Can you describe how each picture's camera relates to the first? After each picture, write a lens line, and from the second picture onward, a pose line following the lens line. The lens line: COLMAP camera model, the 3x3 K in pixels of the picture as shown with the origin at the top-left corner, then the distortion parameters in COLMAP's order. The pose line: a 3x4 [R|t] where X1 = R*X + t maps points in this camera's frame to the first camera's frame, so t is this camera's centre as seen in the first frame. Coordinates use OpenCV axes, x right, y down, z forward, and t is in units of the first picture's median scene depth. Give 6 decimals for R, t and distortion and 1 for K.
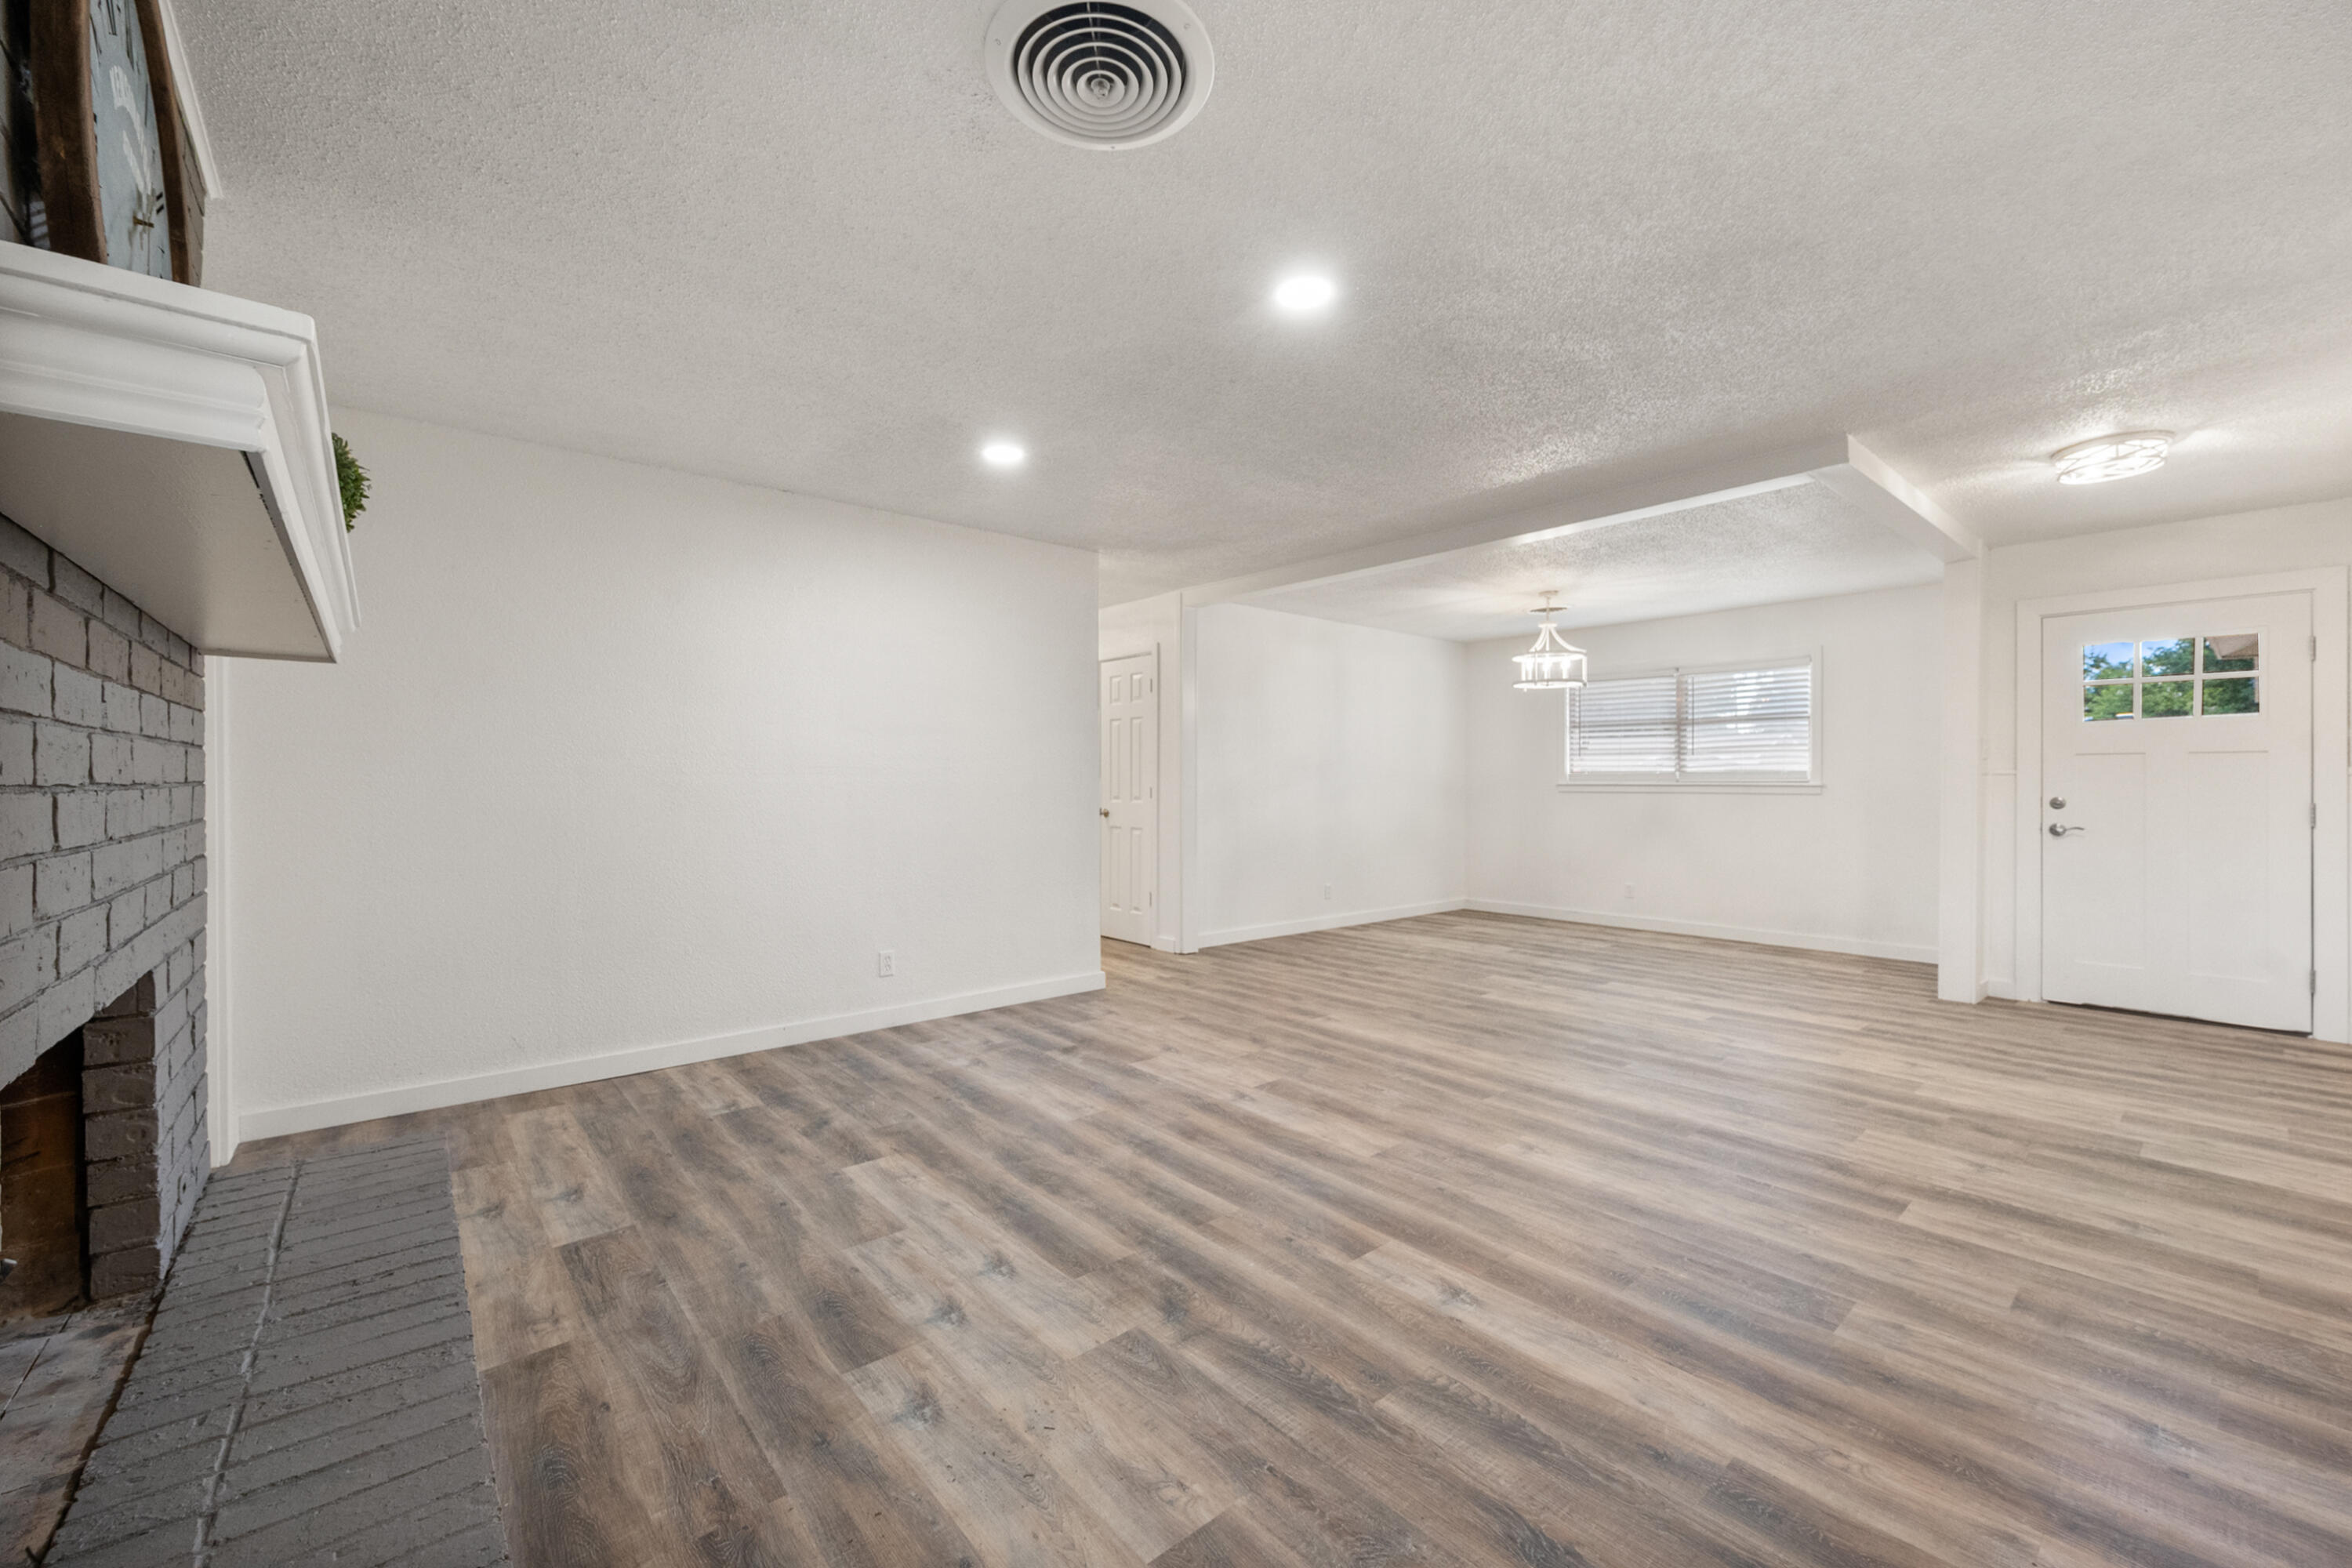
lens RADIAL K [[934.8, 0, 1172.9], [0, 934.8, 790.2], [0, 0, 1]] dist [-0.001169, 0.000710]
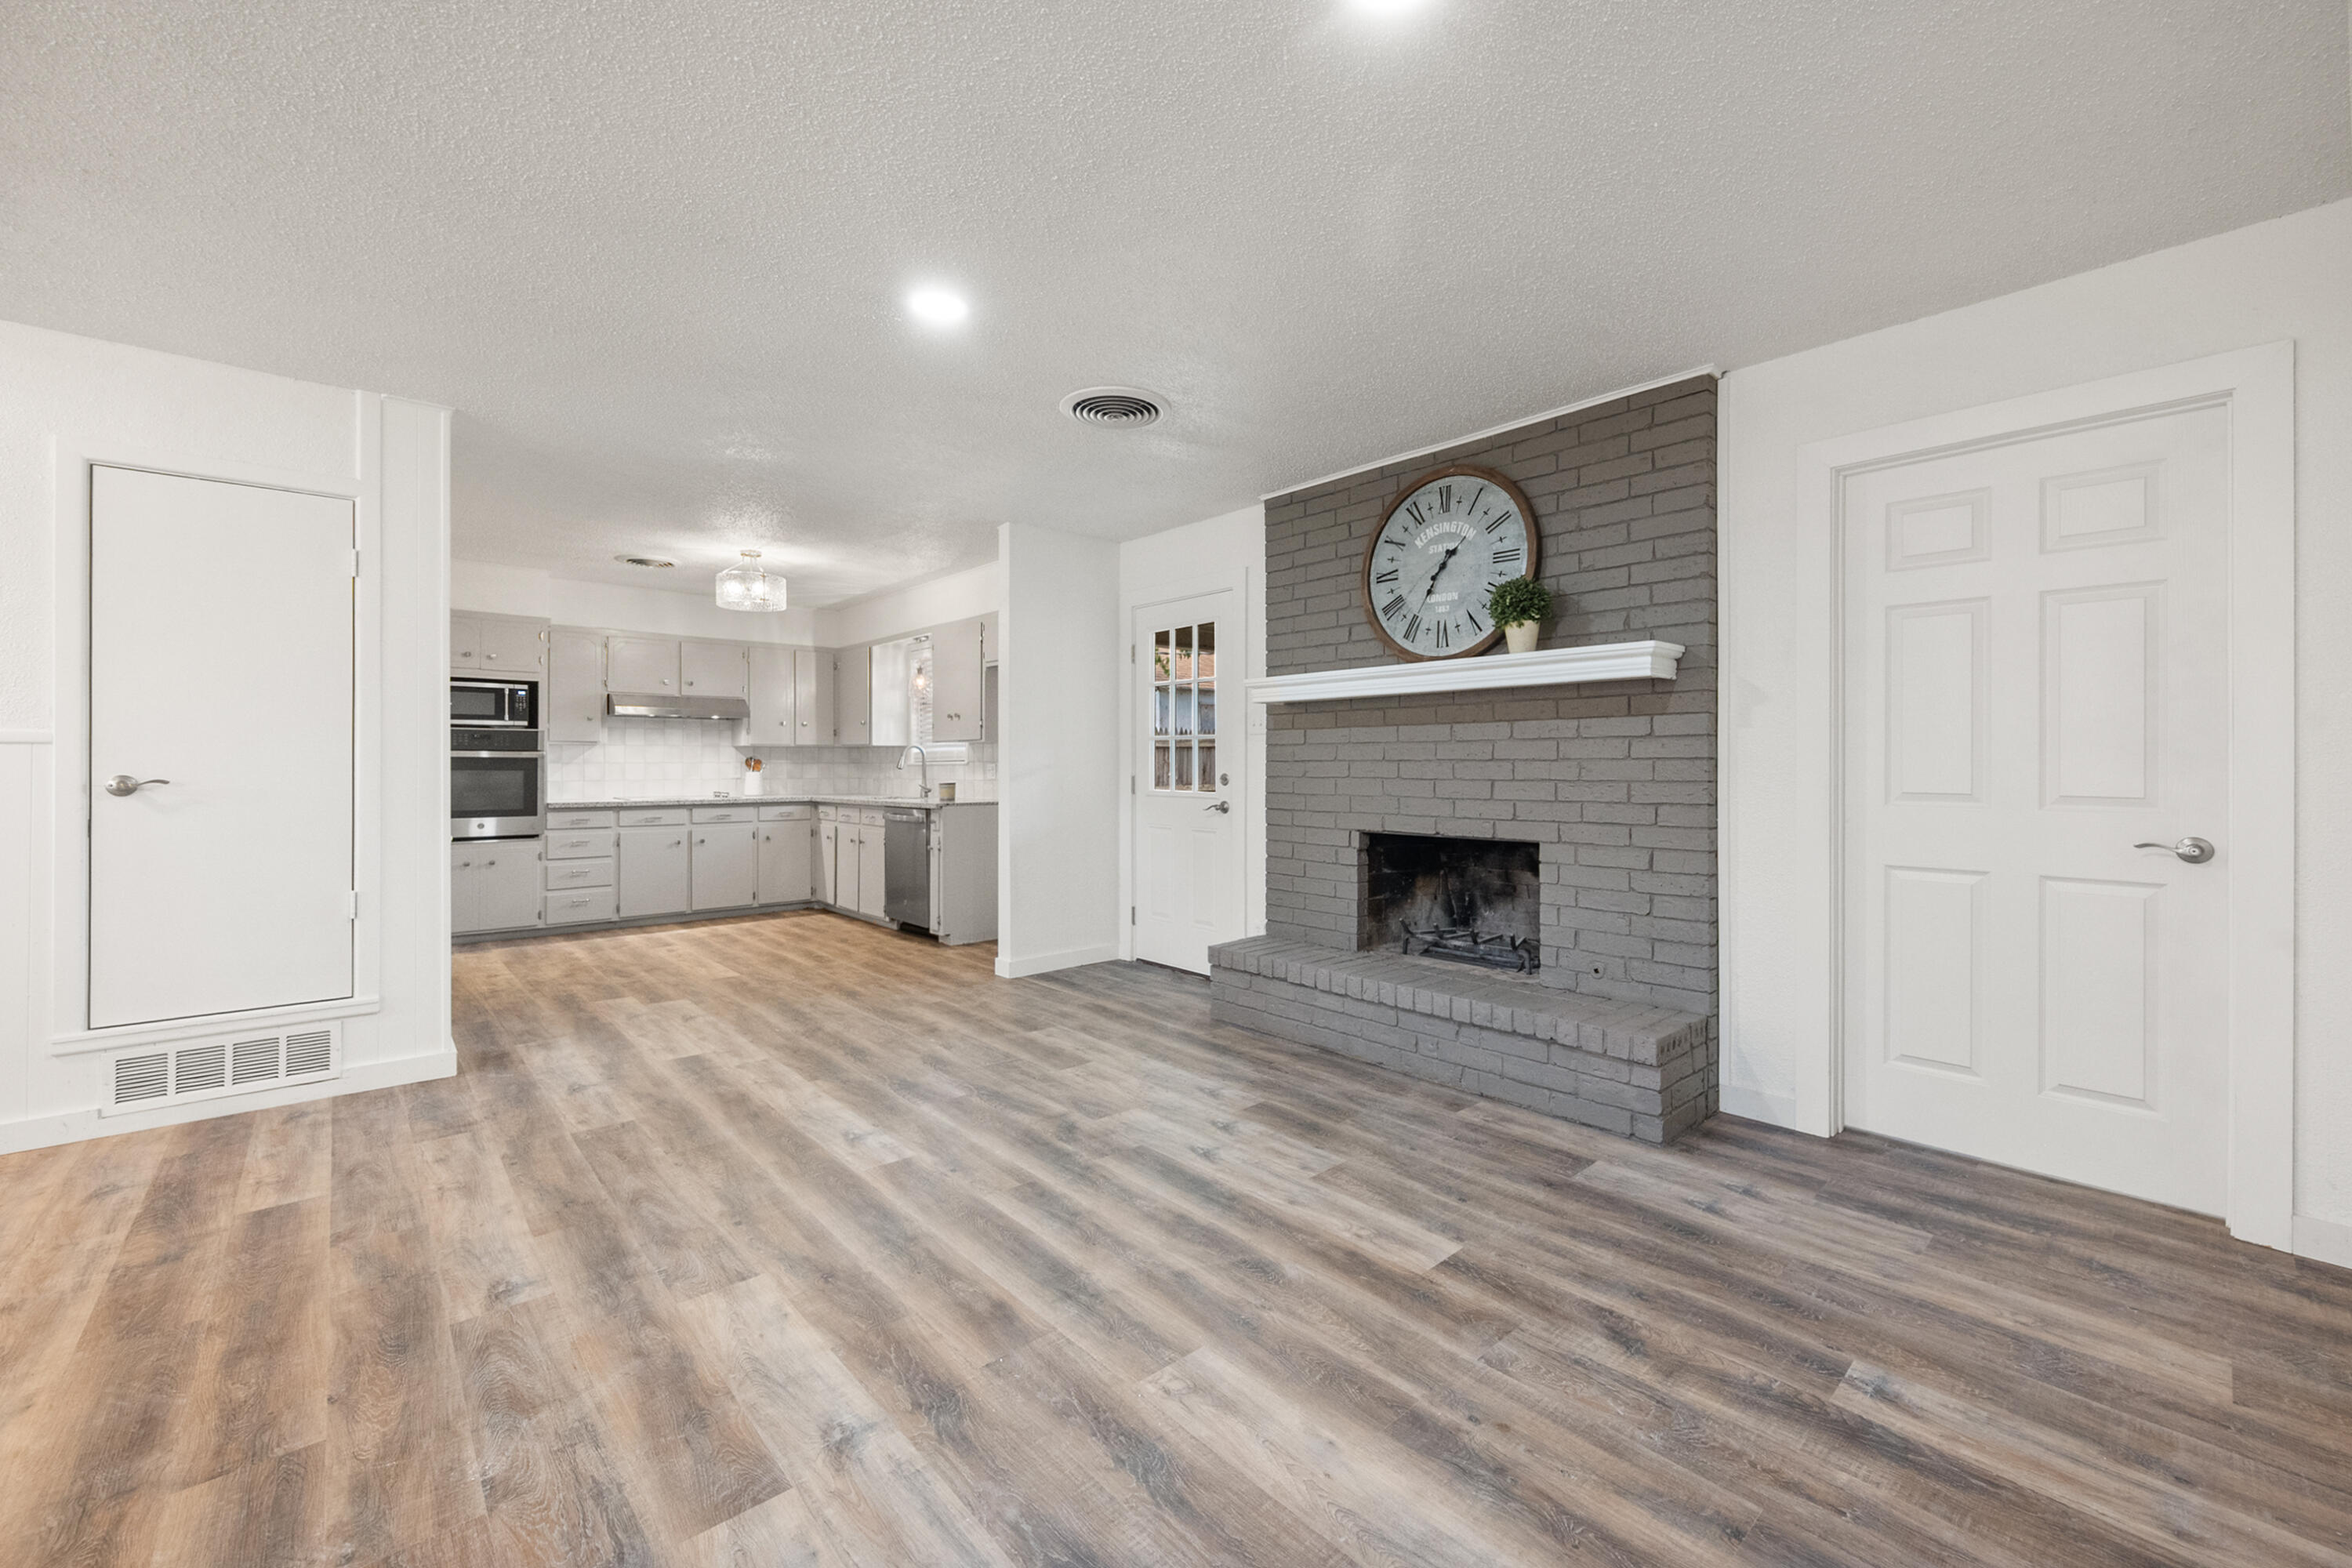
lens RADIAL K [[934.8, 0, 1171.6], [0, 934.8, 759.4], [0, 0, 1]] dist [-0.001169, 0.000710]
pose [[-0.999767, -0.001121, -0.021576, -0.099659], [-0.001221, 0.999988, 0.004649, -0.009262], [0.021571, 0.004674, -0.999756, 1.931759]]
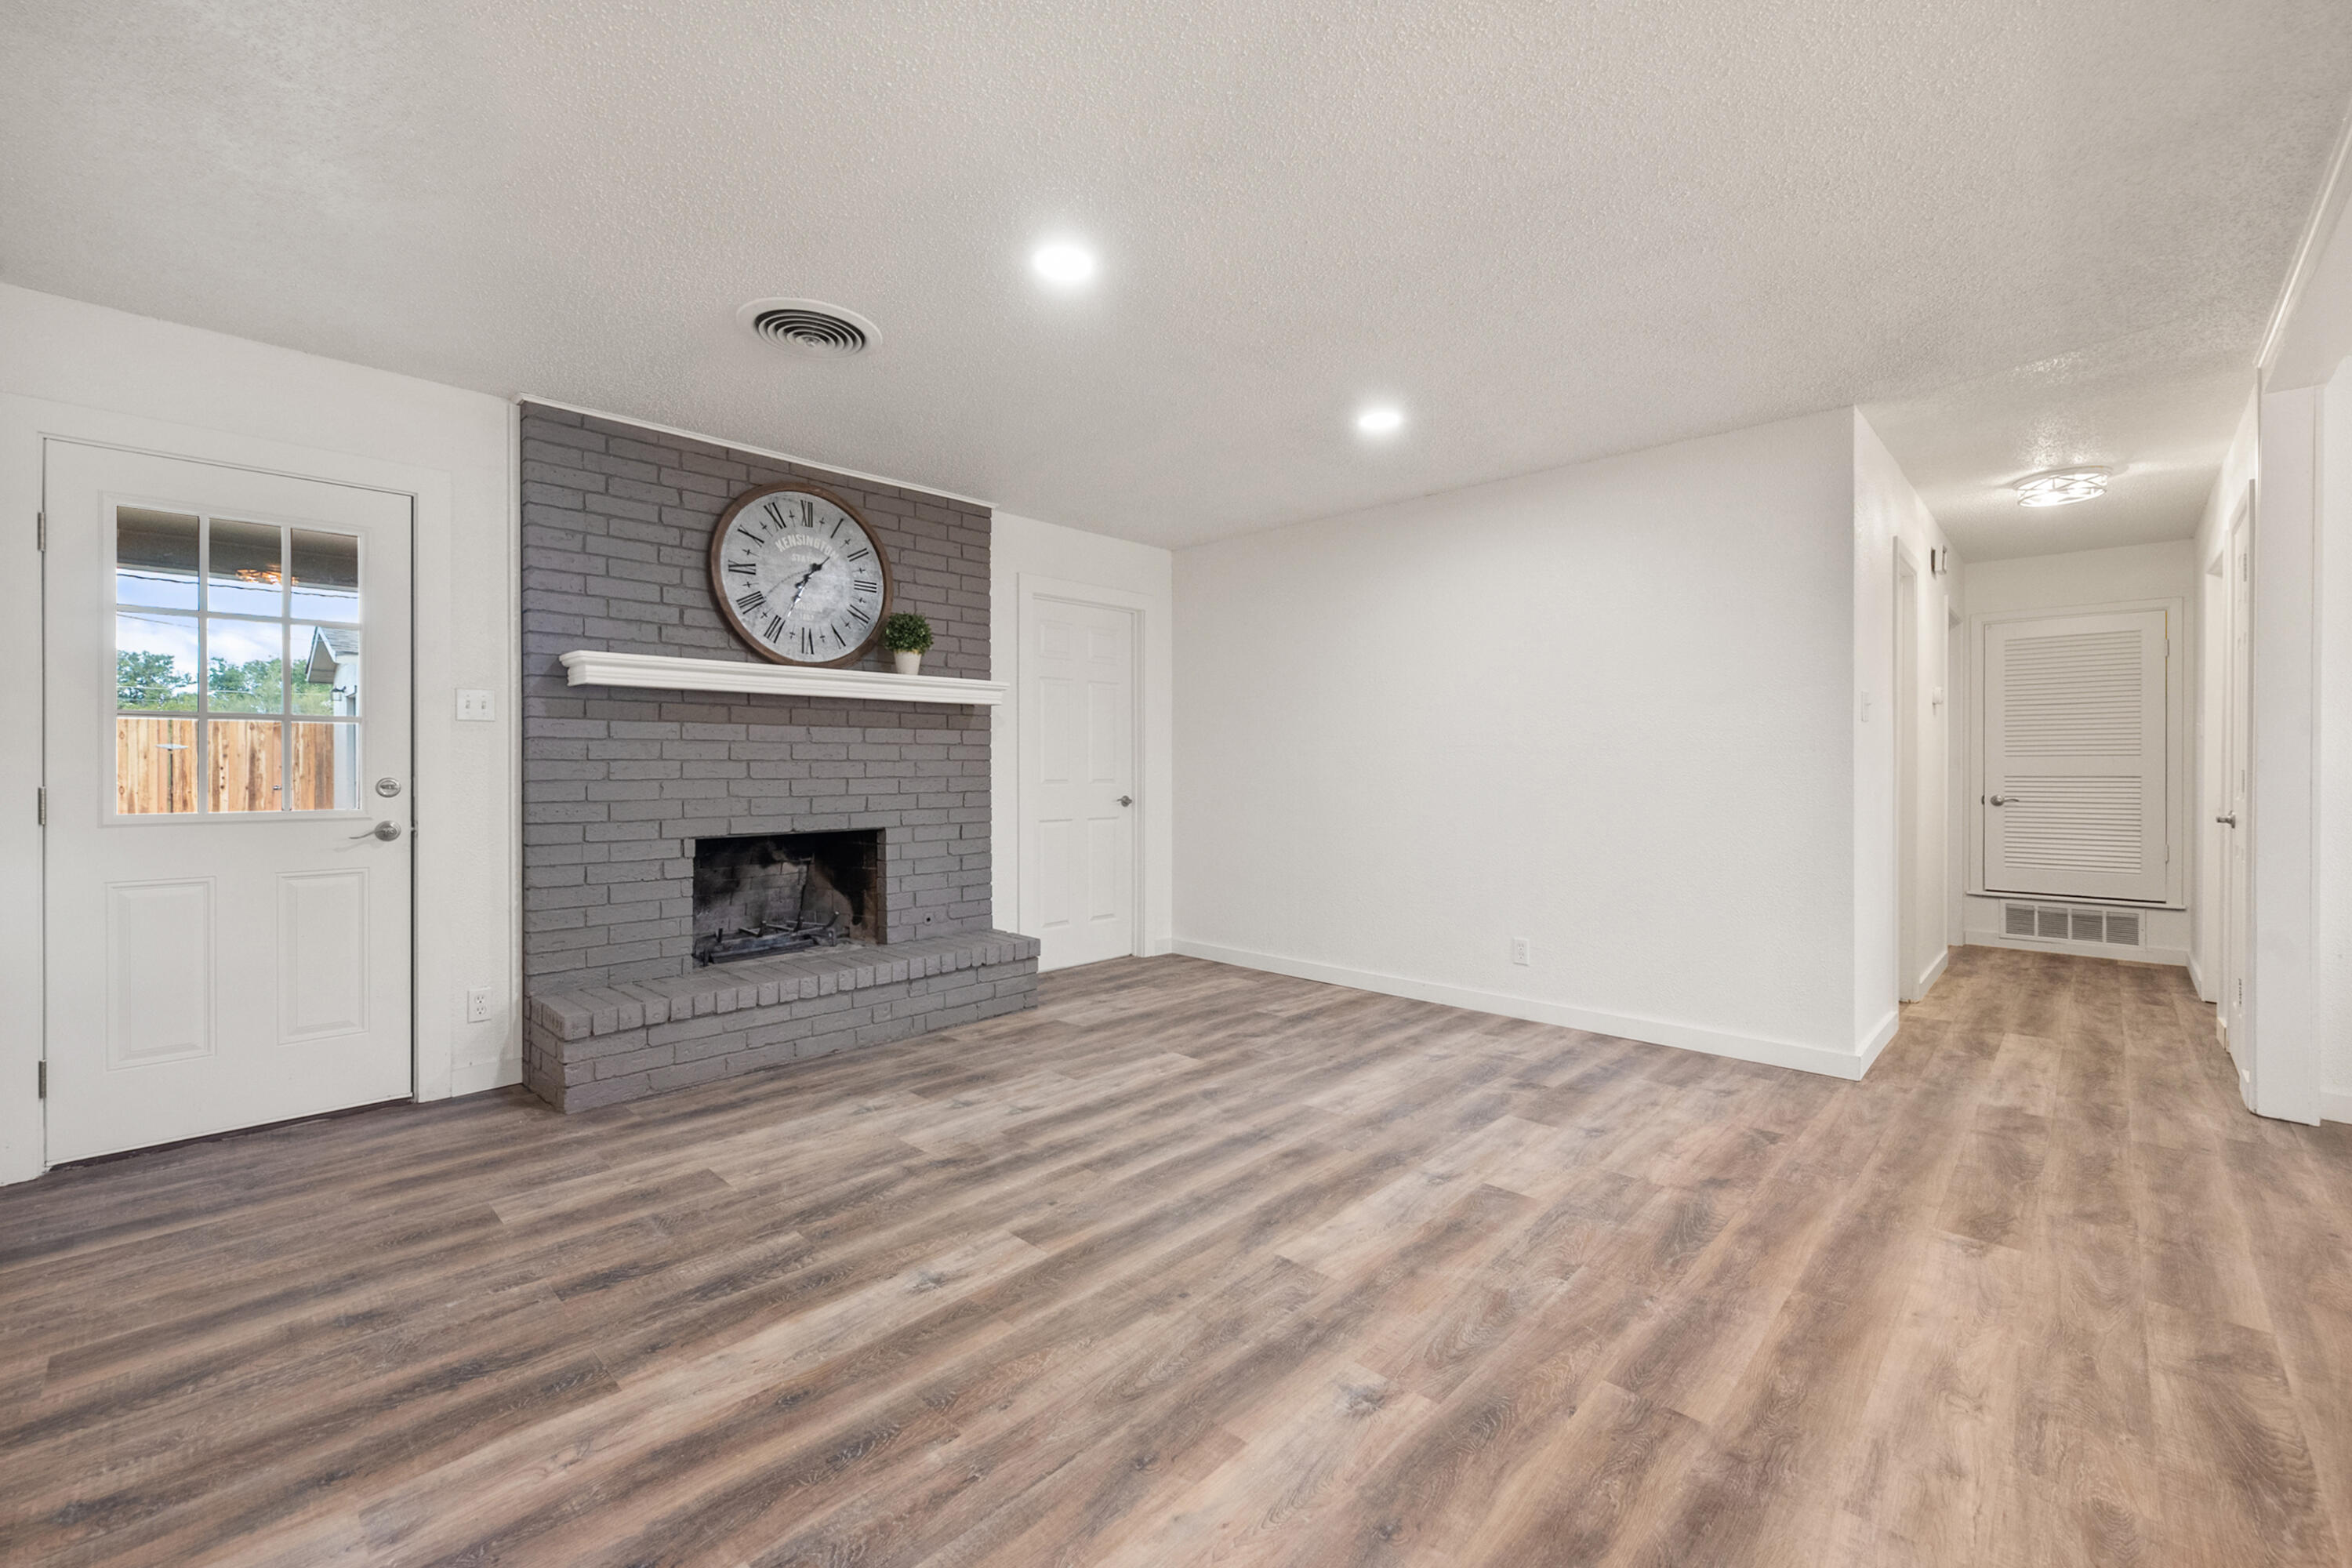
lens RADIAL K [[970.6, 0, 1175.3], [0, 970.6, 772.2], [0, 0, 1]] dist [0.004529, -0.001104]
pose [[0.097136, 0.006457, -0.995250, 1.092308], [-0.010179, 0.999933, 0.005494, 0.002623], [0.995219, 0.009597, 0.097195, 0.941367]]
